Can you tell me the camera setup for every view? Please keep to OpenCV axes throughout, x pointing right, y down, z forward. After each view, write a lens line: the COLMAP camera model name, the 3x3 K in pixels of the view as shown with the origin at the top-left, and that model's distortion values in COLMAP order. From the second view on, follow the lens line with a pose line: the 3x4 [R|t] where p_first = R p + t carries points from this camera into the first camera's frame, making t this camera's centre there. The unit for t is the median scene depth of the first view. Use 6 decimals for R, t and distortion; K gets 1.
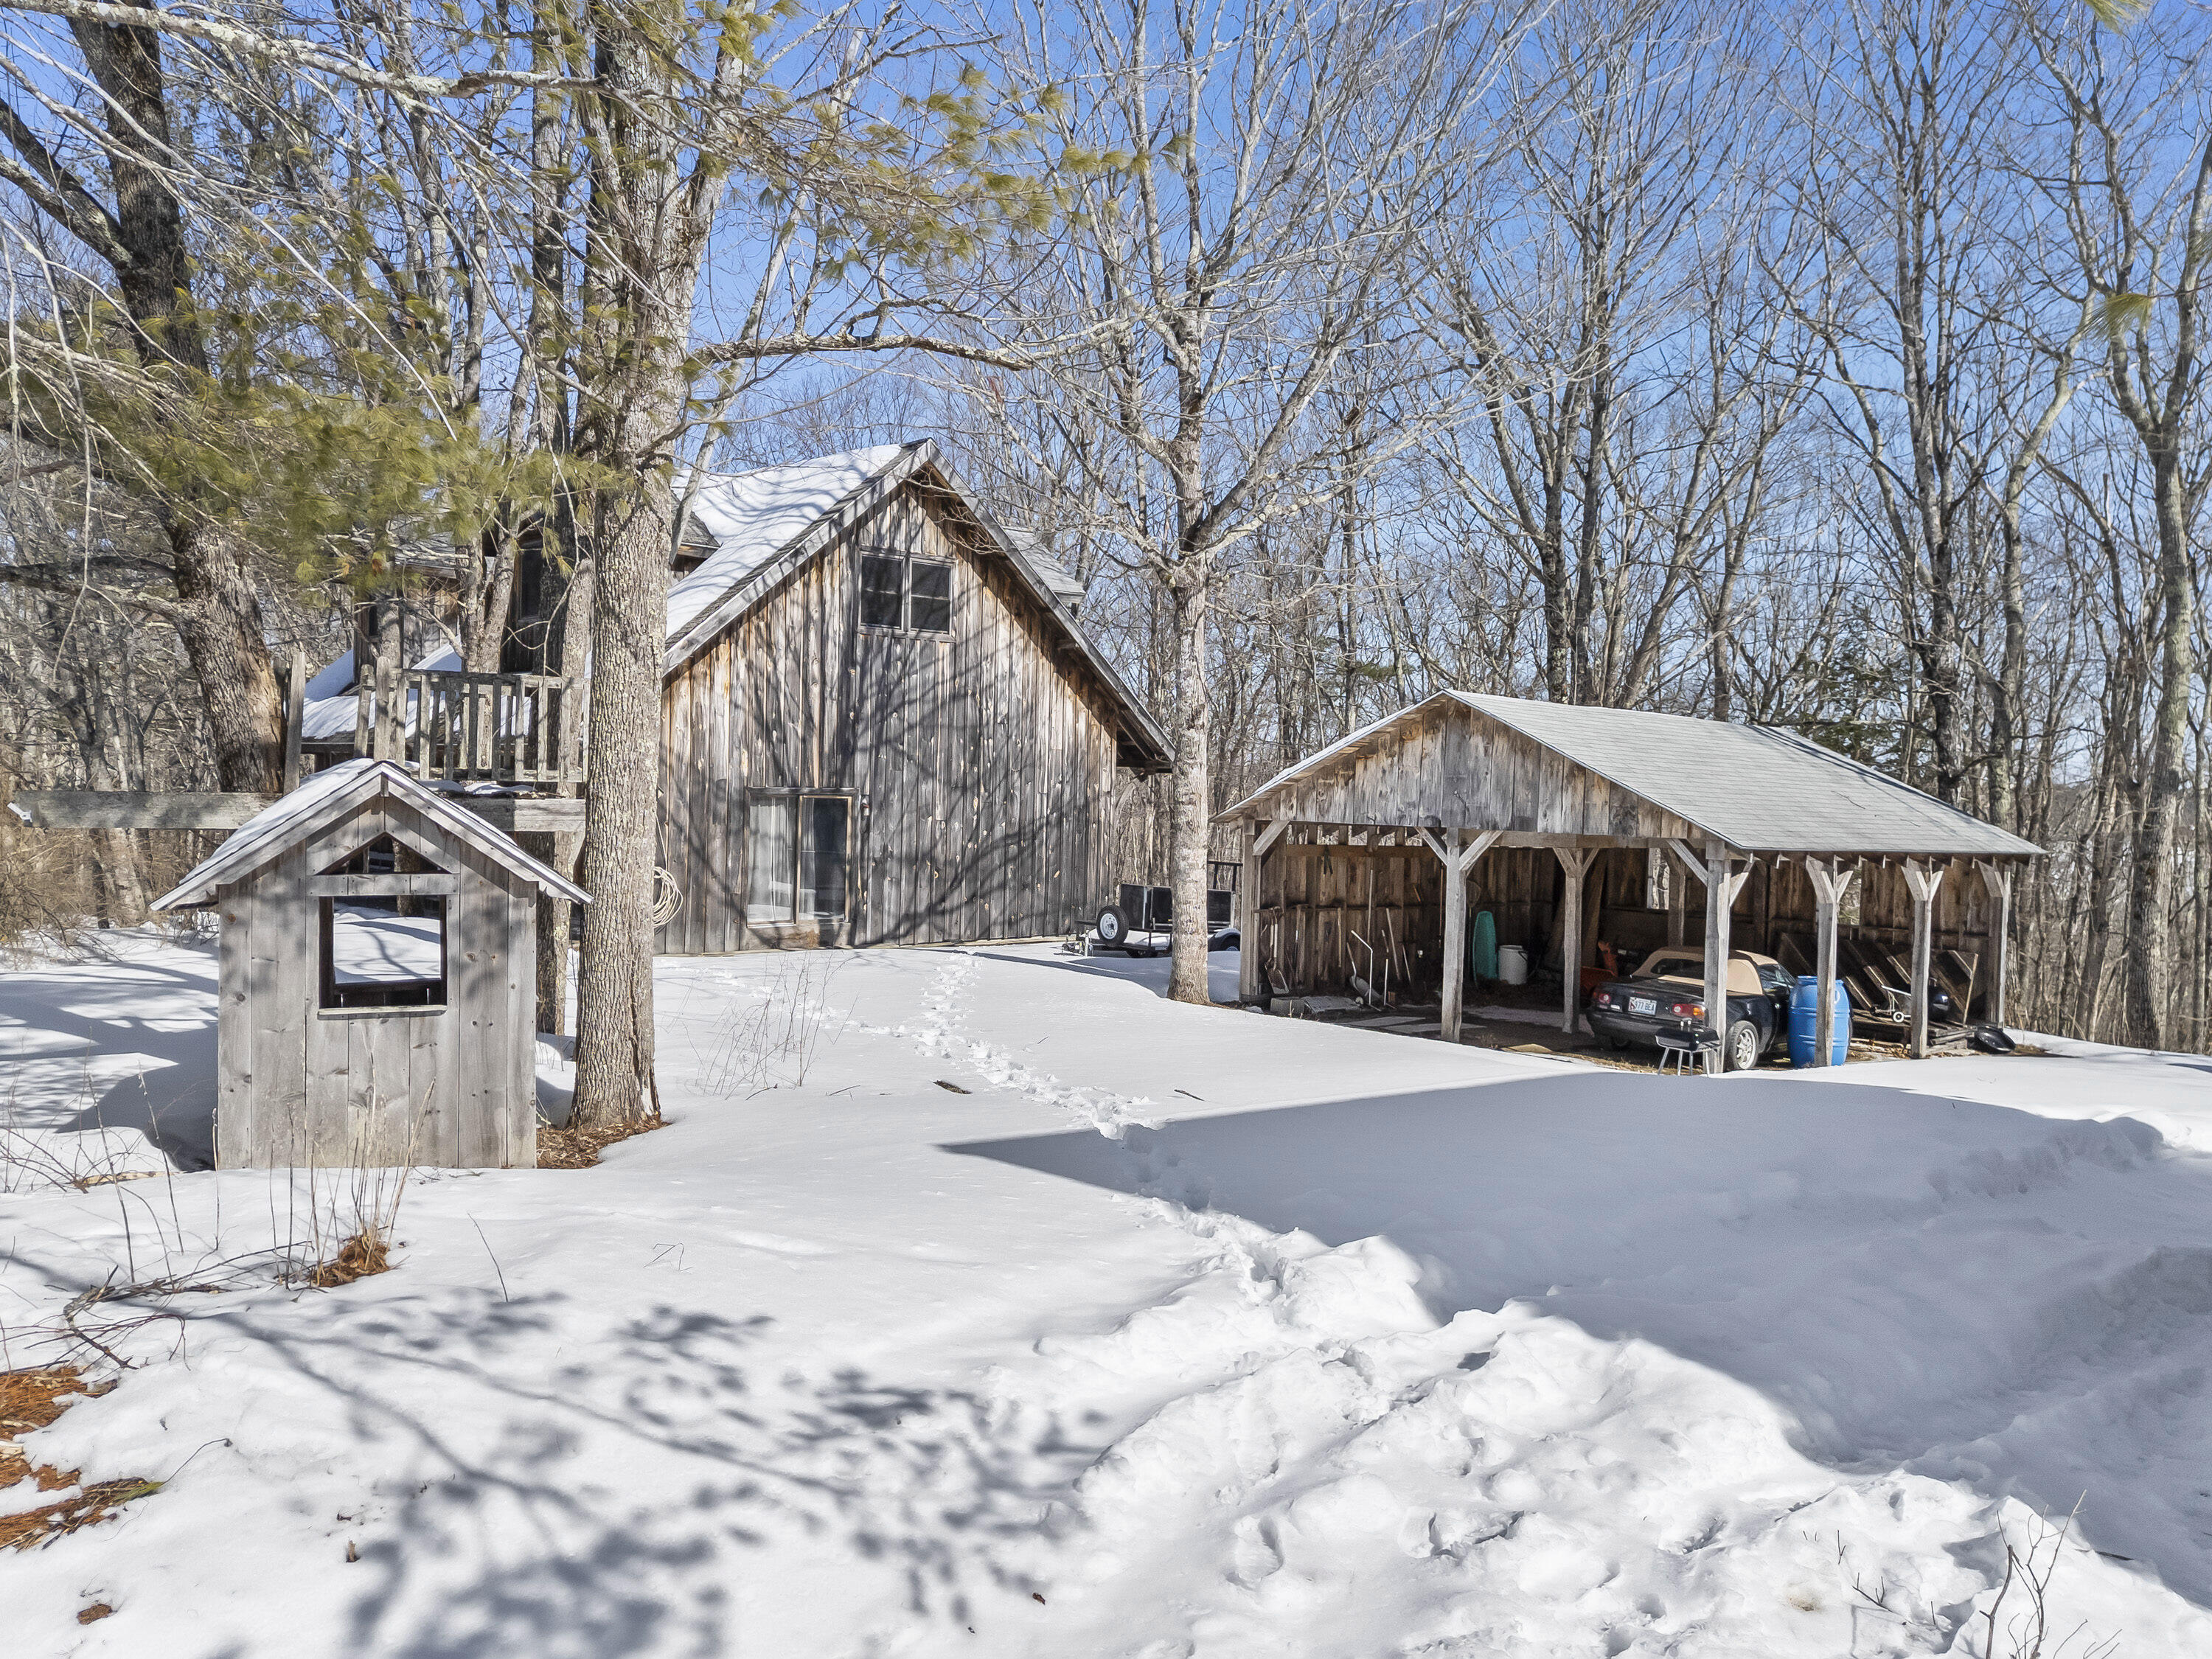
lens RADIAL K [[1641.2, 0, 1103.6], [0, 1641.2, 825.1], [0, 0, 1]] dist [0.076354, -0.055816]
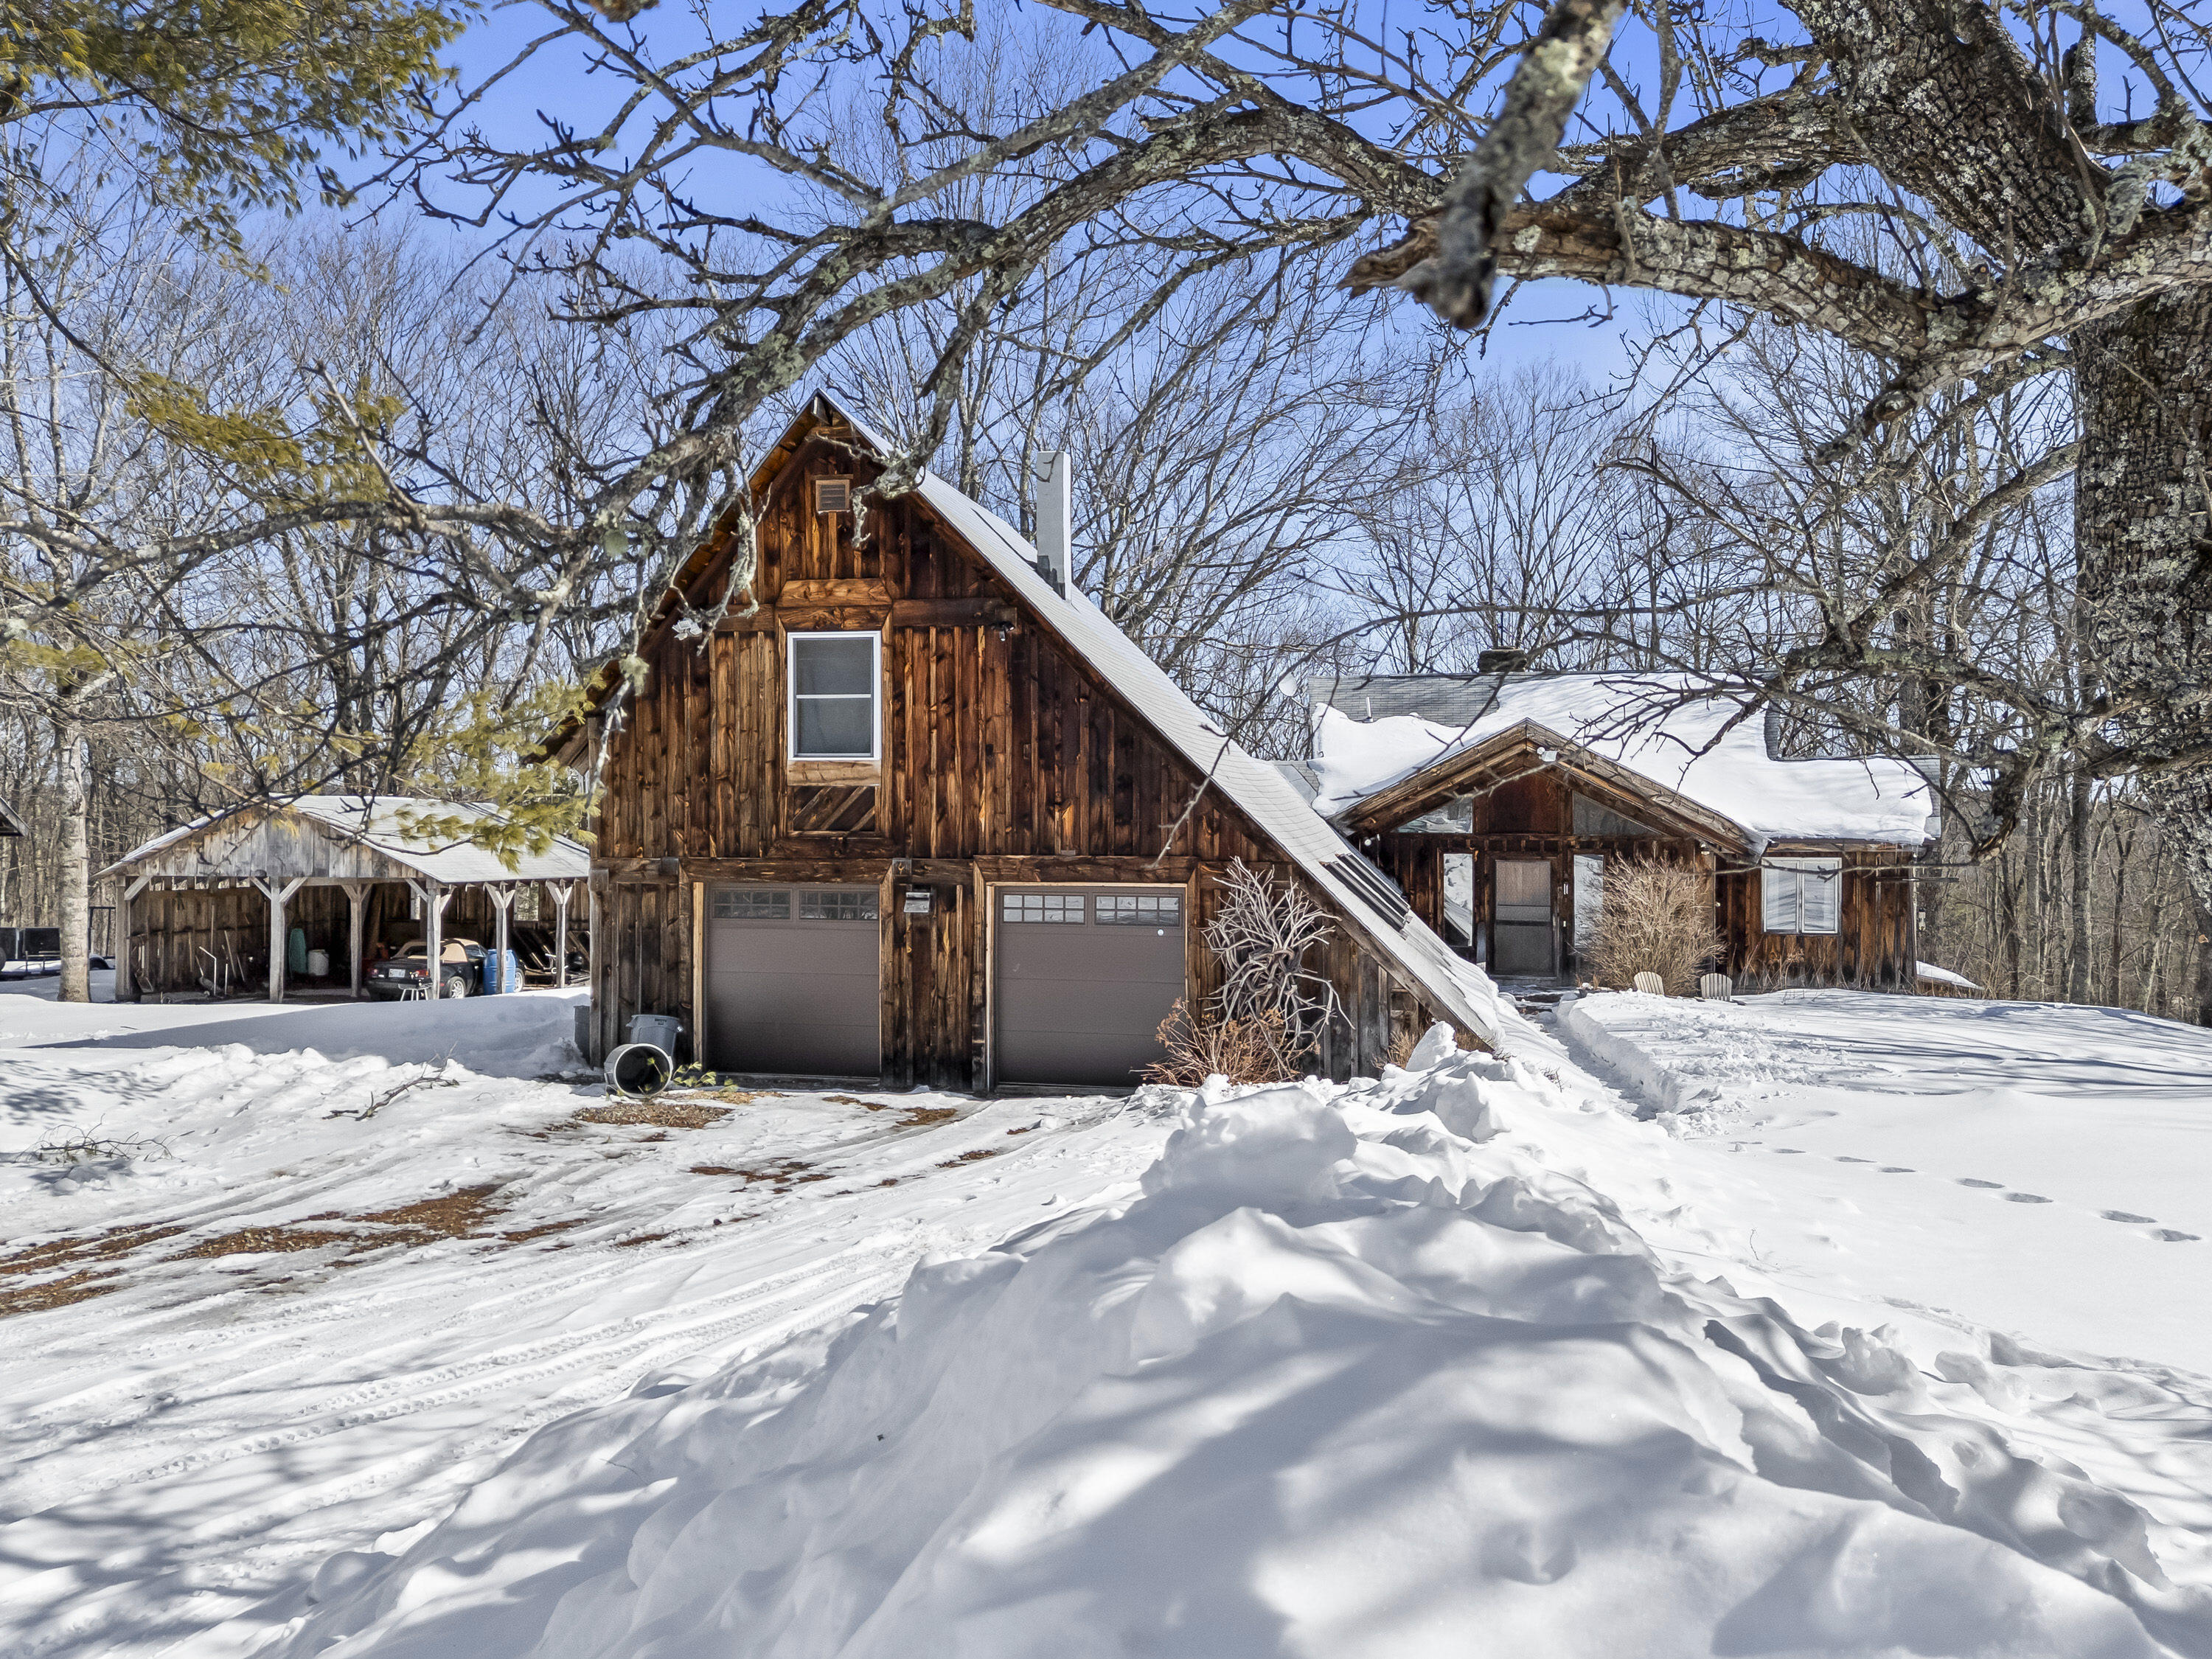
lens RADIAL K [[1641.2, 0, 1103.6], [0, 1641.2, 825.1], [0, 0, 1]] dist [0.076354, -0.055816]
pose [[0.778560, -0.024671, 0.627085, -0.171008], [0.033023, 0.999453, -0.001680, -0.018029], [-0.626701, 0.022016, 0.778949, -0.750205]]
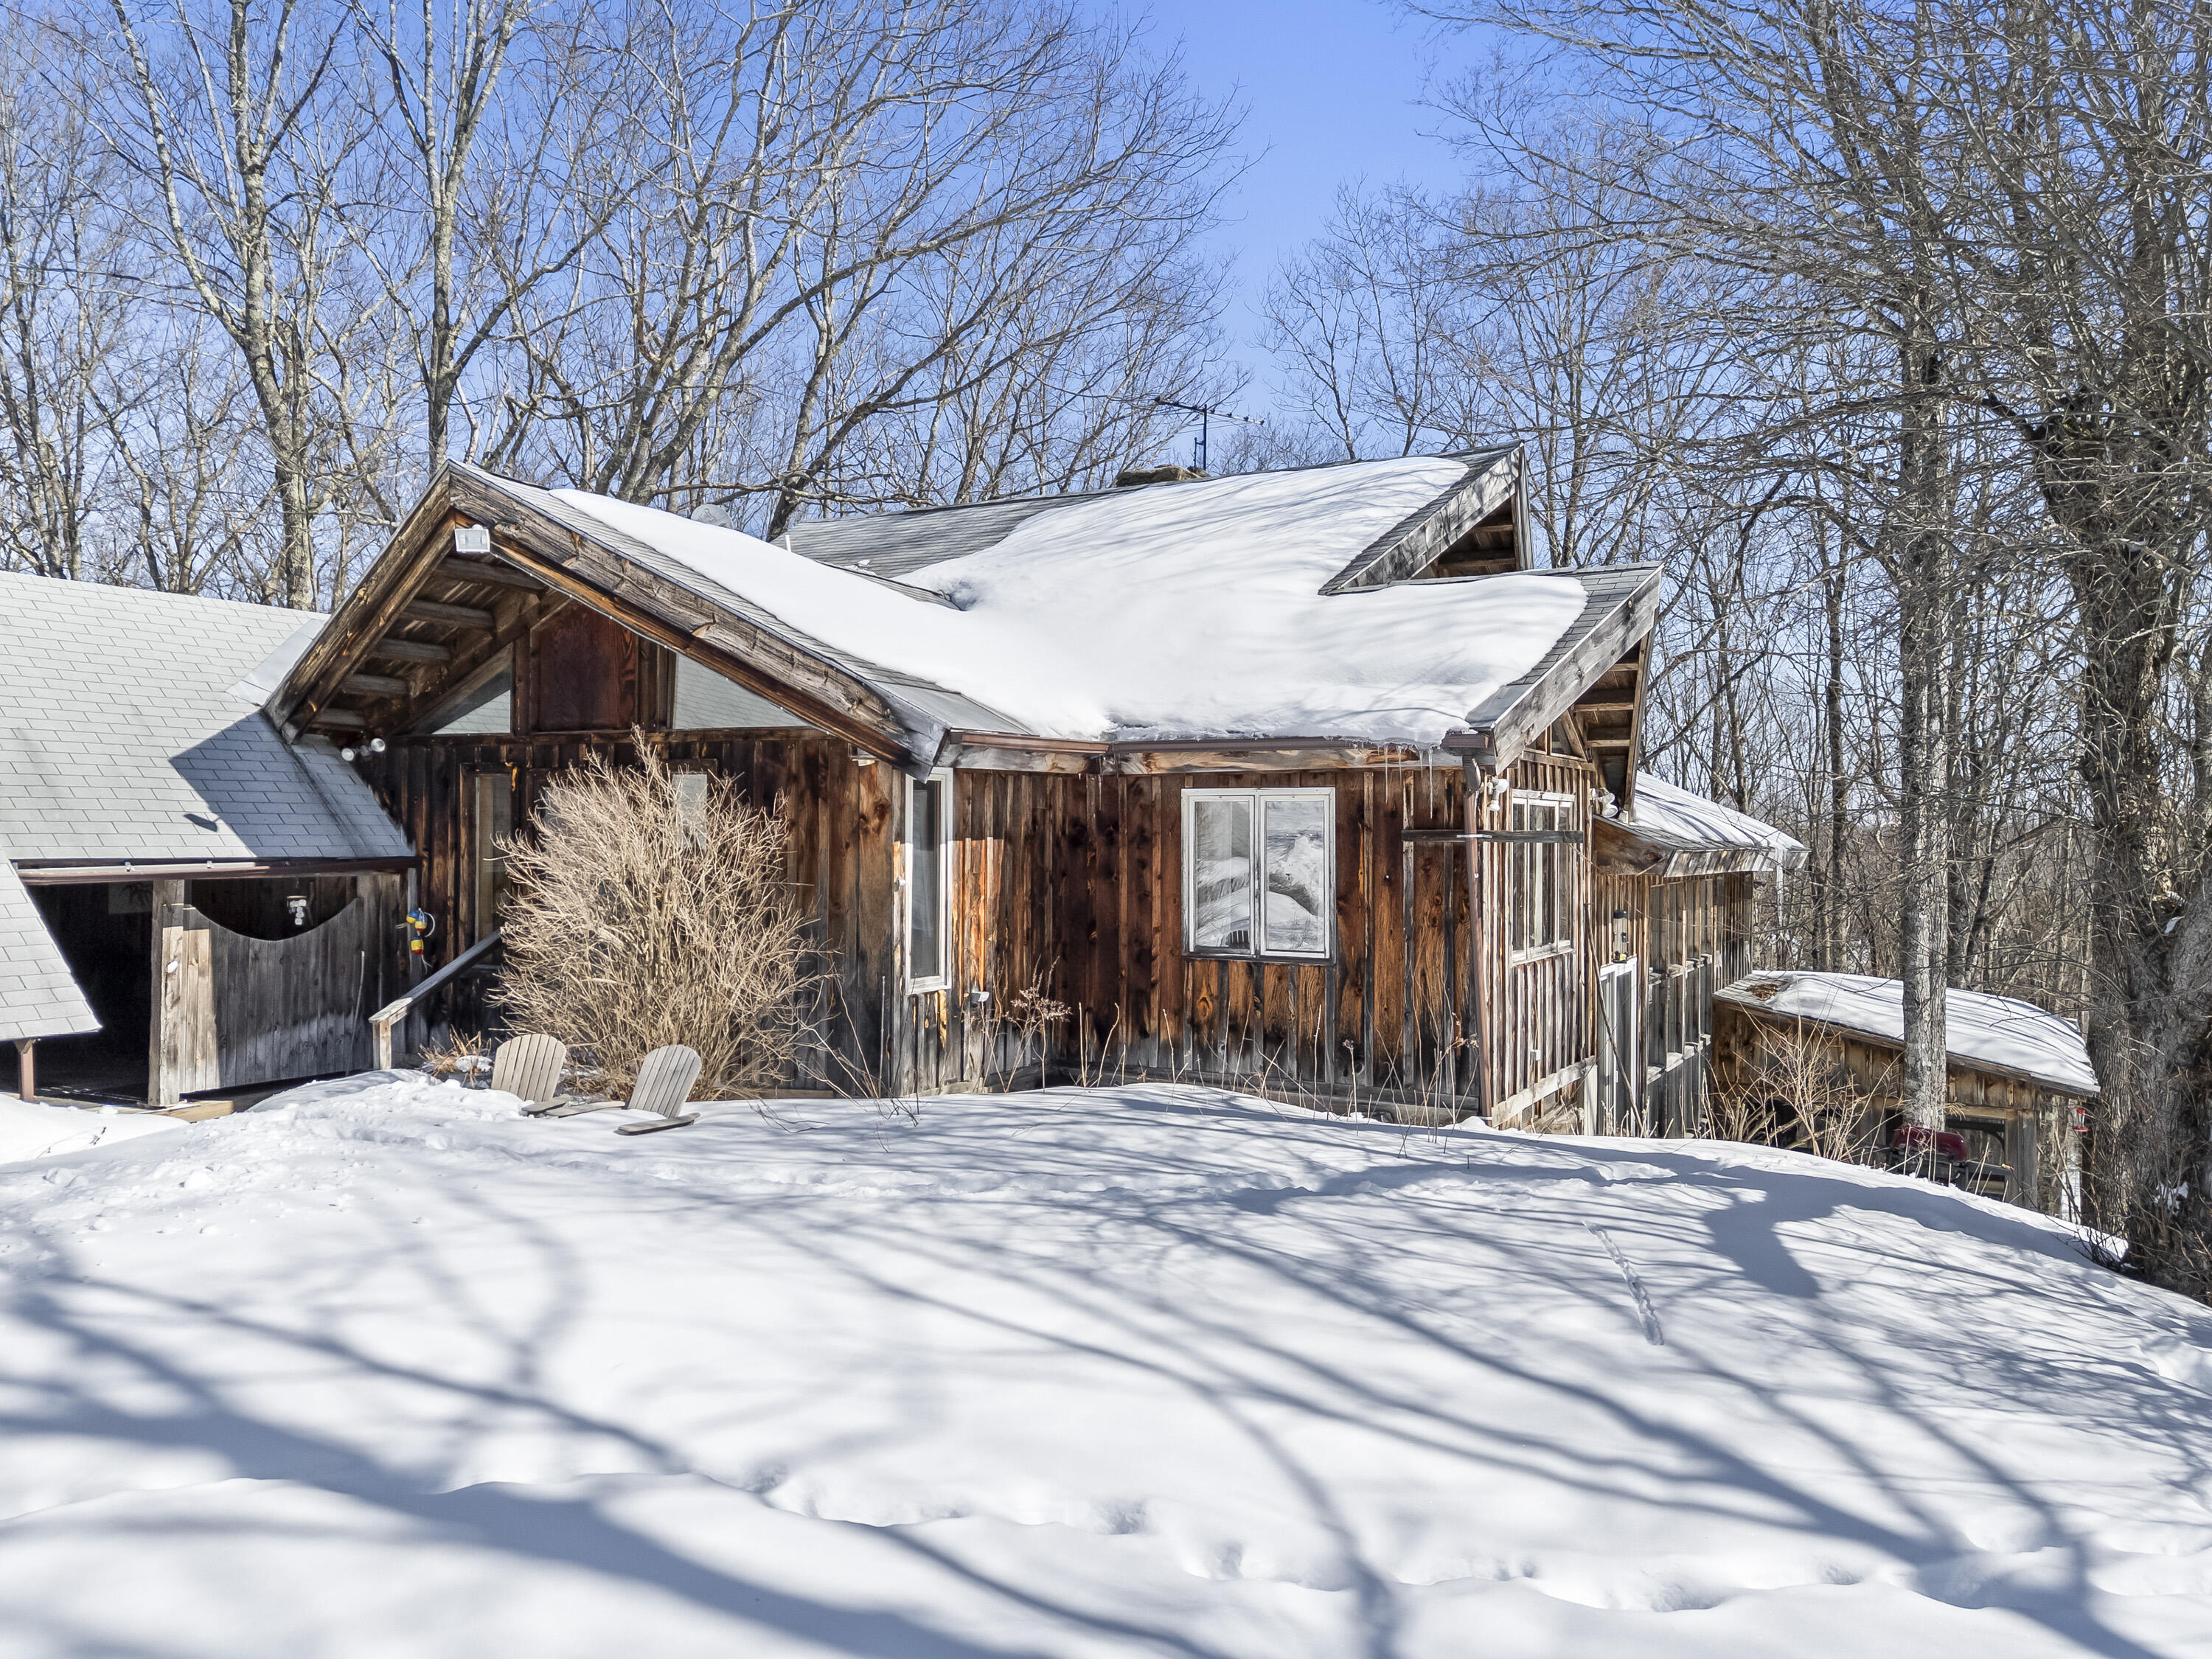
lens RADIAL K [[1606.4, 0, 1088.4], [0, 1606.4, 829.6], [0, 0, 1]] dist [0.154578, -0.150647]
pose [[0.931339, -0.012830, 0.363927, 0.979779], [0.022626, 0.999487, -0.022668, 0.061006], [-0.363450, 0.029346, 0.931151, -0.556851]]
